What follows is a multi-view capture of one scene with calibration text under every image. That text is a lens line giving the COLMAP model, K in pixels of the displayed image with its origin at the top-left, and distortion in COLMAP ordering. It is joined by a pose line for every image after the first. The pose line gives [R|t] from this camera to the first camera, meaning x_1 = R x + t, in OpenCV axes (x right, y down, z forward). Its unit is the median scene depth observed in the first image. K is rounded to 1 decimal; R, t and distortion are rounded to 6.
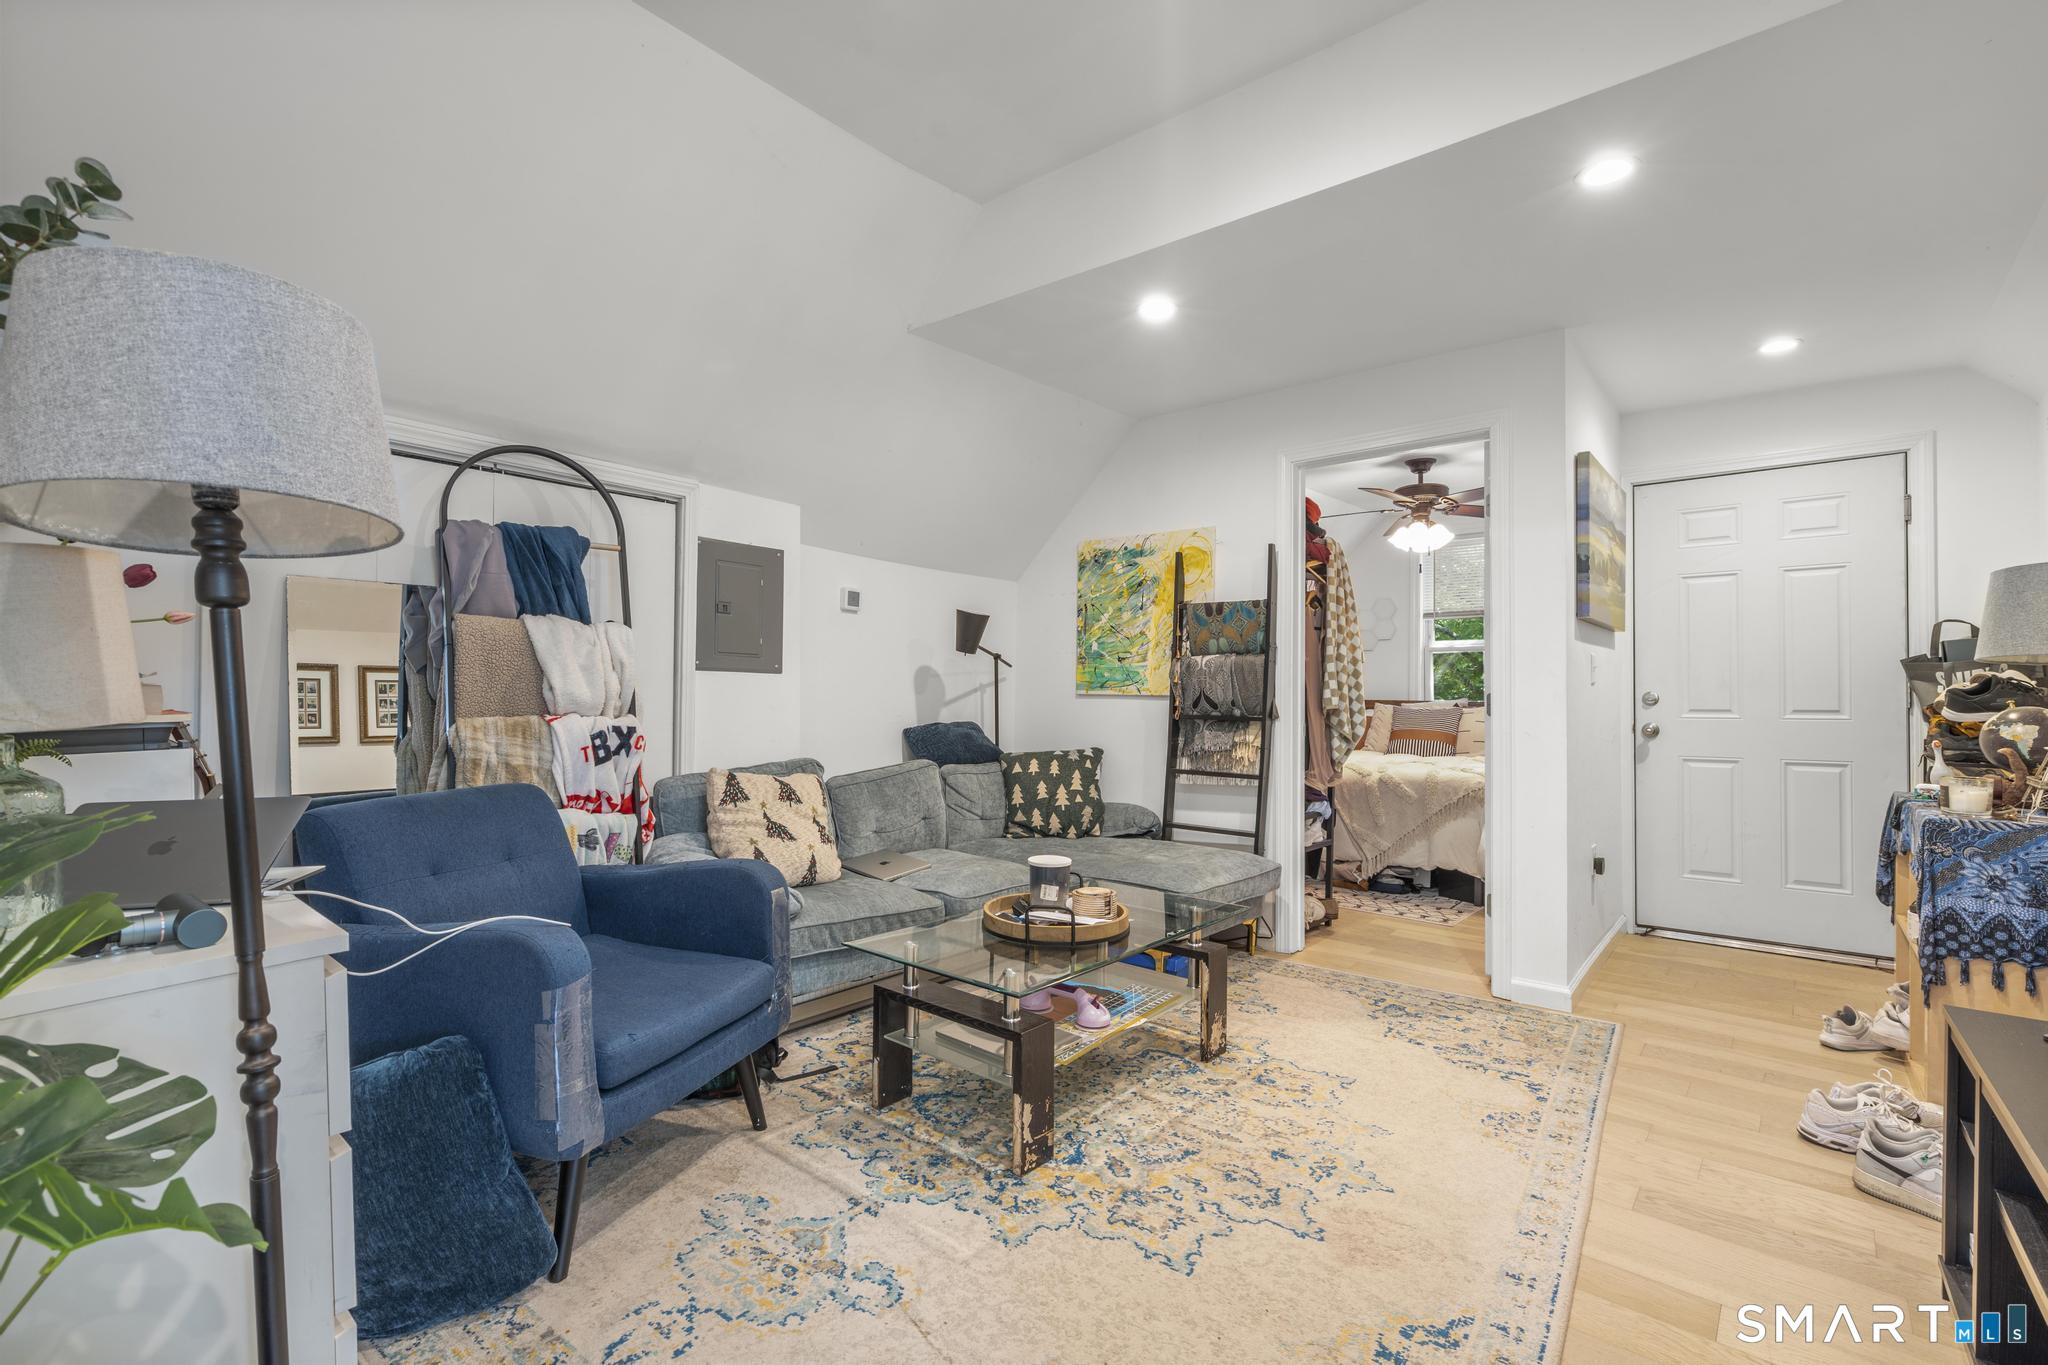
lens RADIAL K [[918.1, 0, 1024.2], [0, 918.1, 689.9], [0, 0, 1]] dist [-0.007877, 0.002445]
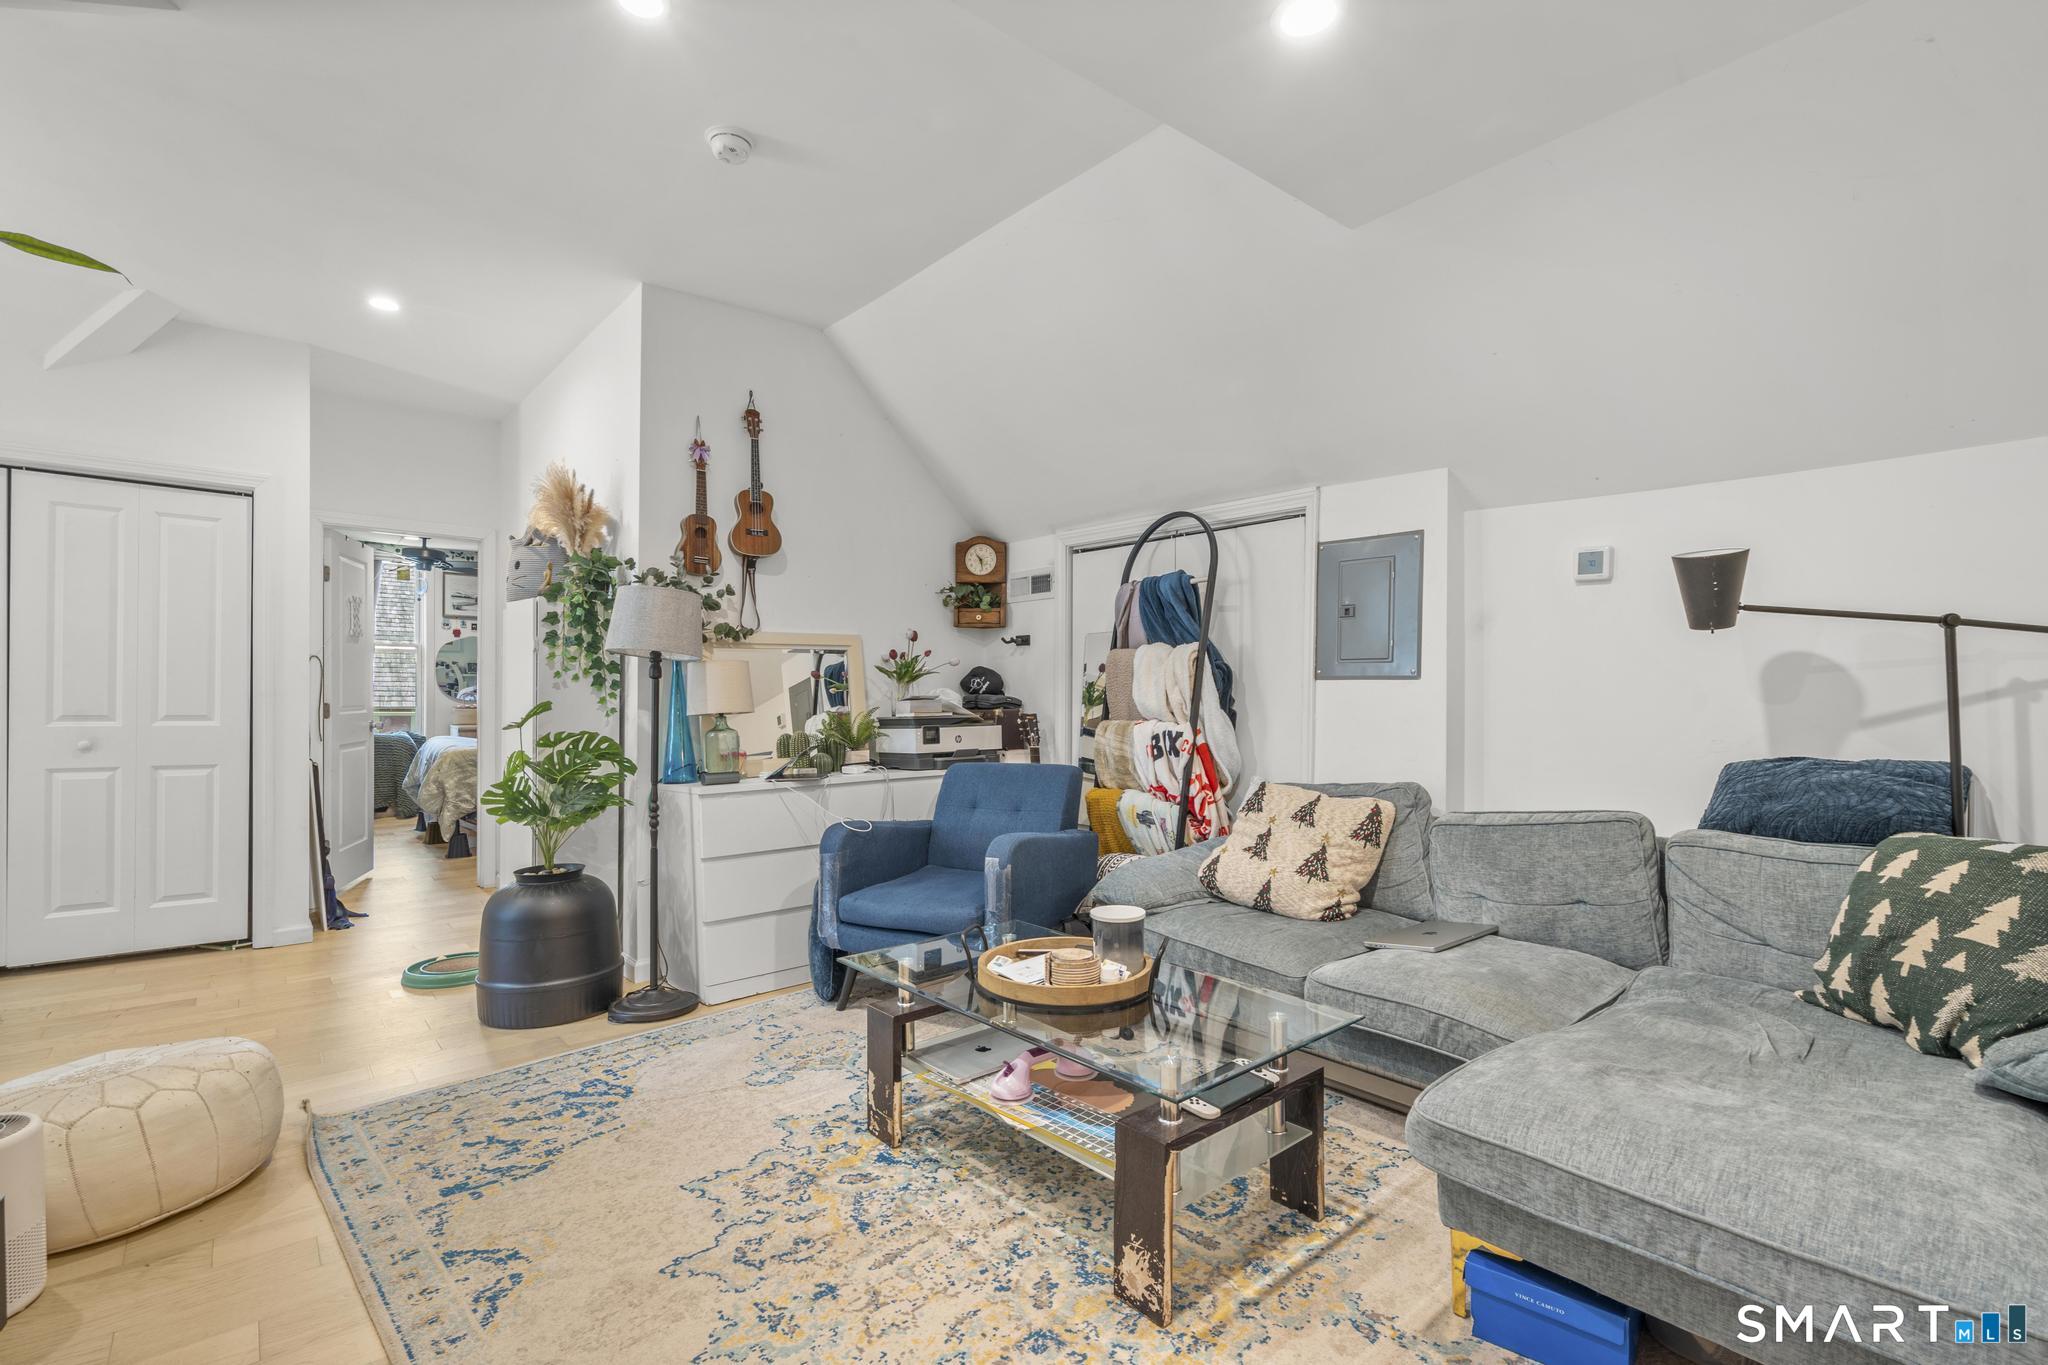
lens RADIAL K [[918.1, 0, 1003.0], [0, 918.1, 700.6], [0, 0, 1]] dist [-0.007877, 0.002445]
pose [[-0.163701, -0.005019, -0.986497, 0.875139], [0.004092, 0.999975, -0.005767, 0.006614], [0.986502, -0.004981, -0.163676, 1.089091]]
